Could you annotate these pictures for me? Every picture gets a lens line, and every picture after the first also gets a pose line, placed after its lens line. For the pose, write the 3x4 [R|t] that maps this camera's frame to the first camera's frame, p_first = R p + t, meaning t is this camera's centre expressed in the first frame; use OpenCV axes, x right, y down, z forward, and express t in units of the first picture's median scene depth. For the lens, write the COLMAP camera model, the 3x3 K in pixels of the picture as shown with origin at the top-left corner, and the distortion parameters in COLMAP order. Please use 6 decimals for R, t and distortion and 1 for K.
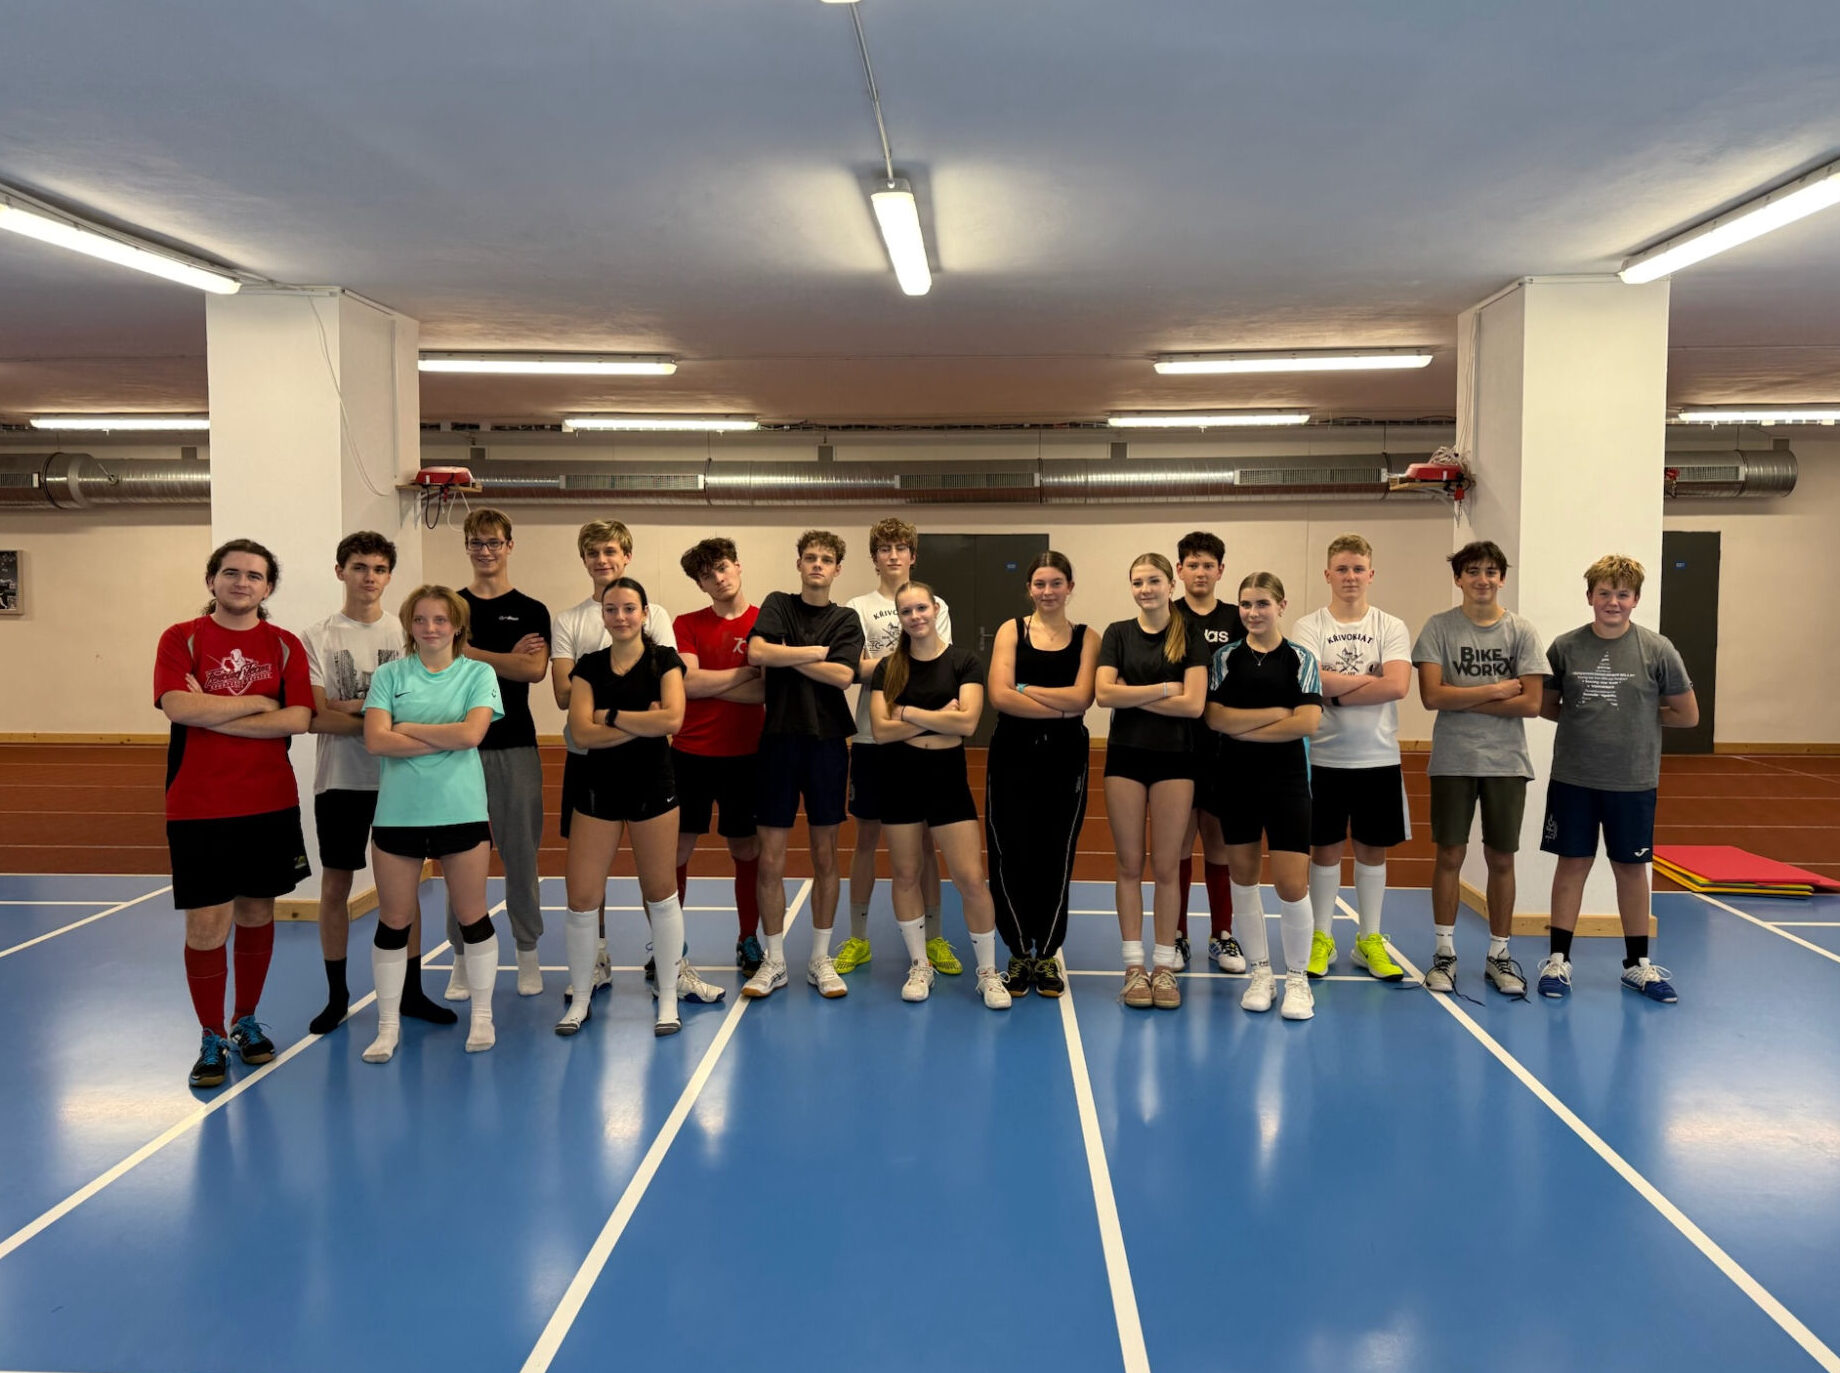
lens RADIAL K [[1335.6, 0, 920.0], [0, 1335.6, 686.5], [0, 0, 1]] dist [0.116754, -0.196645]
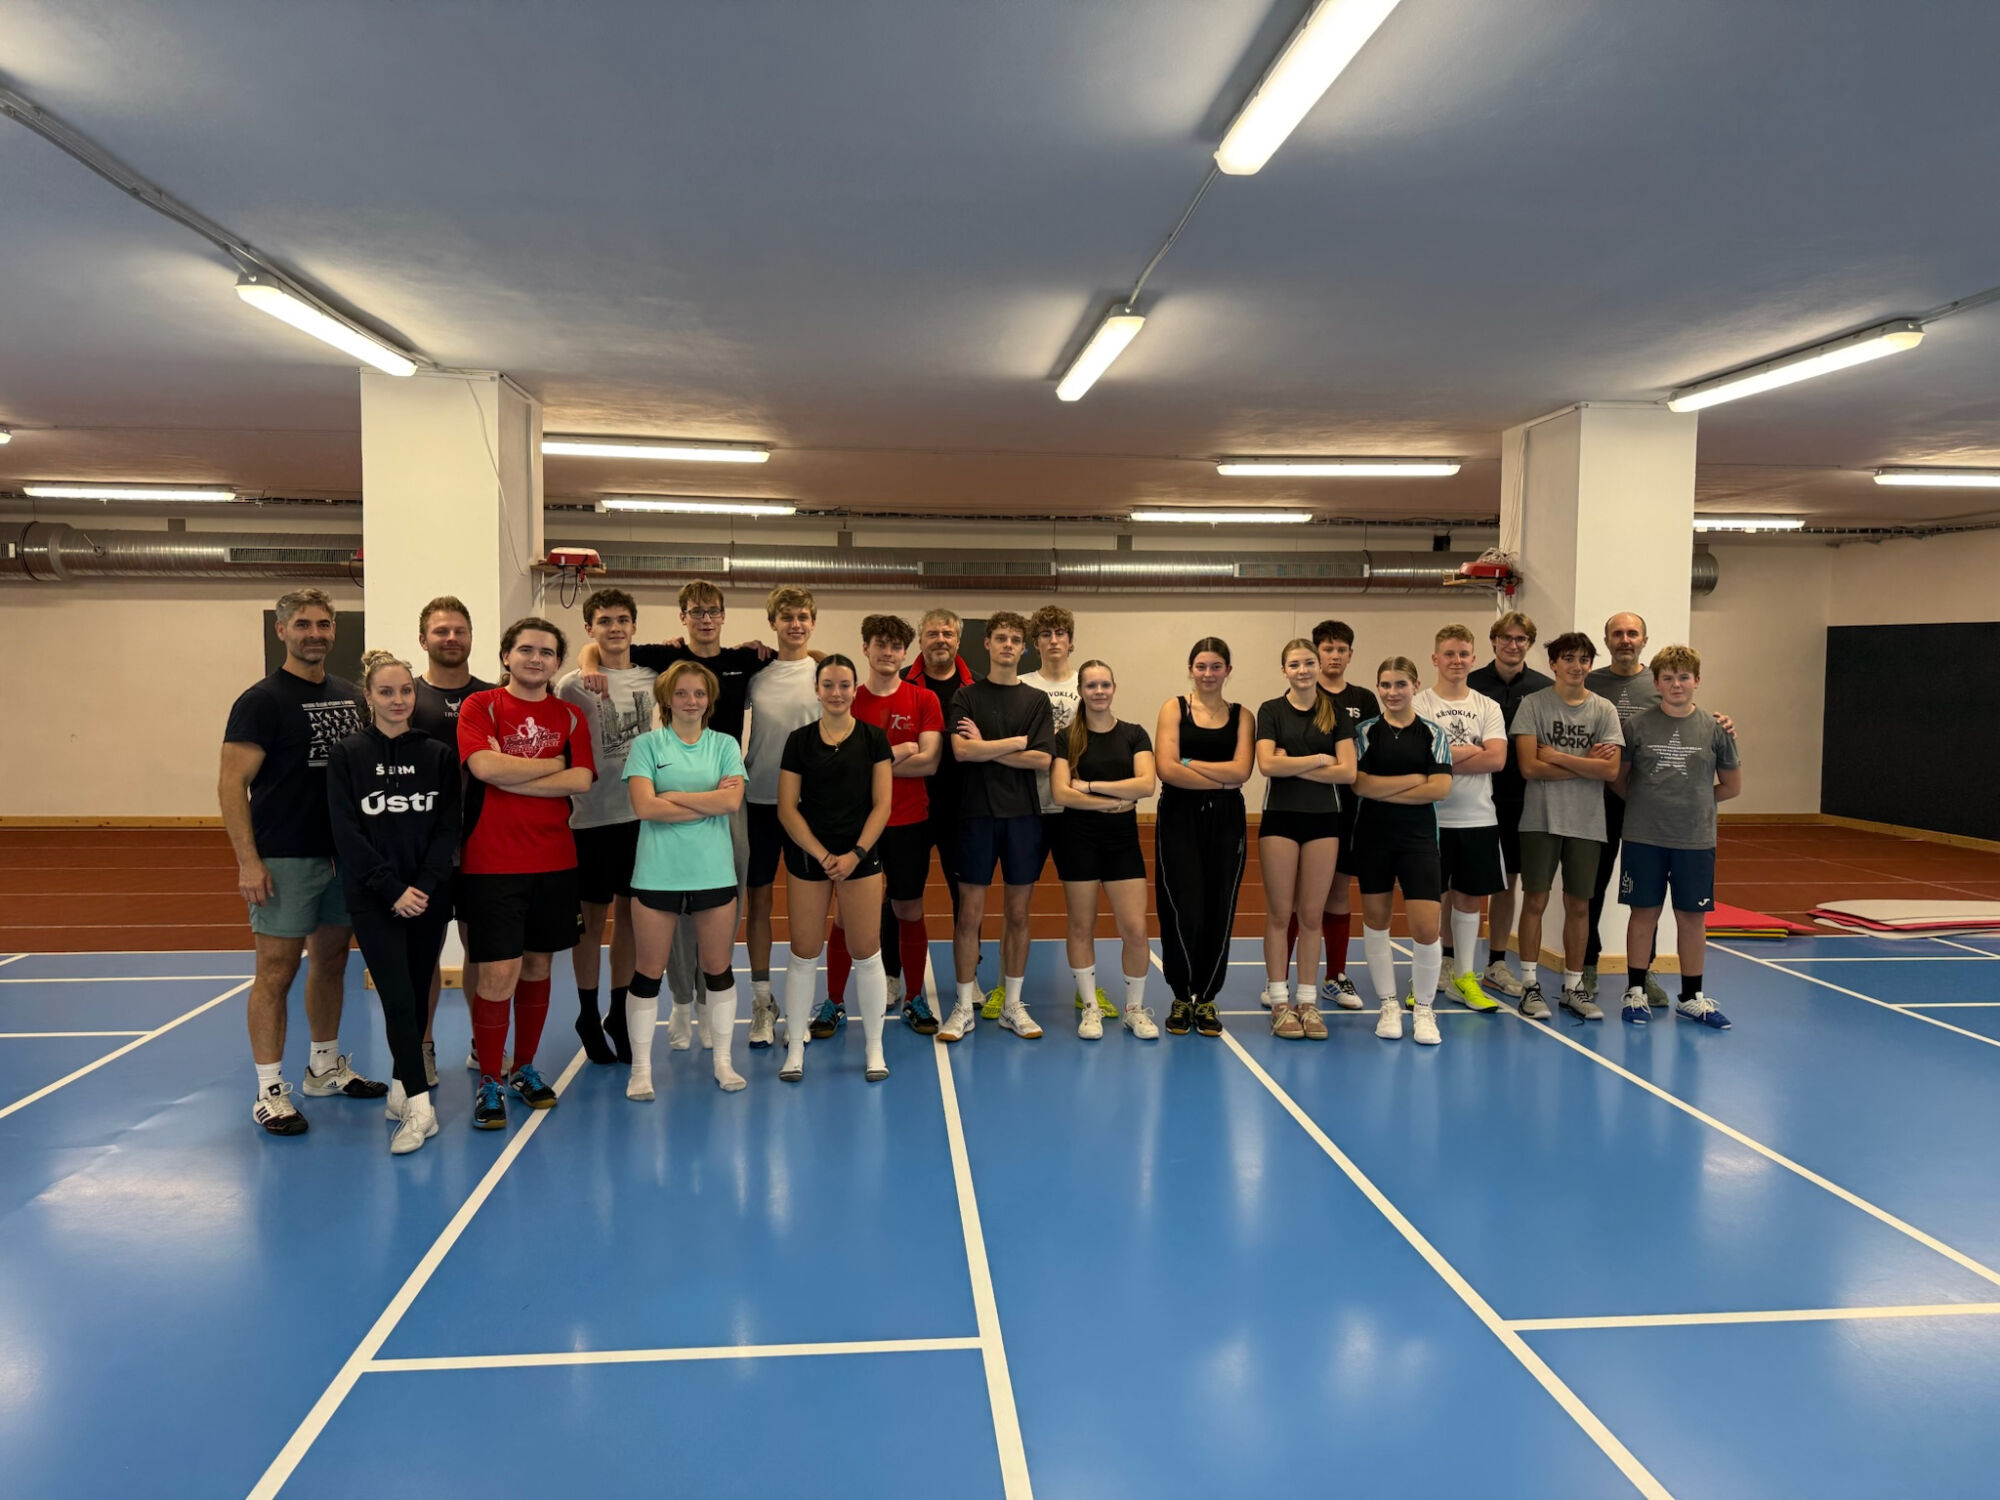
lens RADIAL K [[1352.5, 0, 980.3], [0, 1352.5, 761.4], [0, 0, 1]] dist [0.126084, -0.210283]
pose [[0.991785, 0.000662, 0.127917, -0.219541], [0.000514, 0.999958, -0.009159, 0.012444], [-0.127918, 0.009149, 0.991743, -0.089043]]
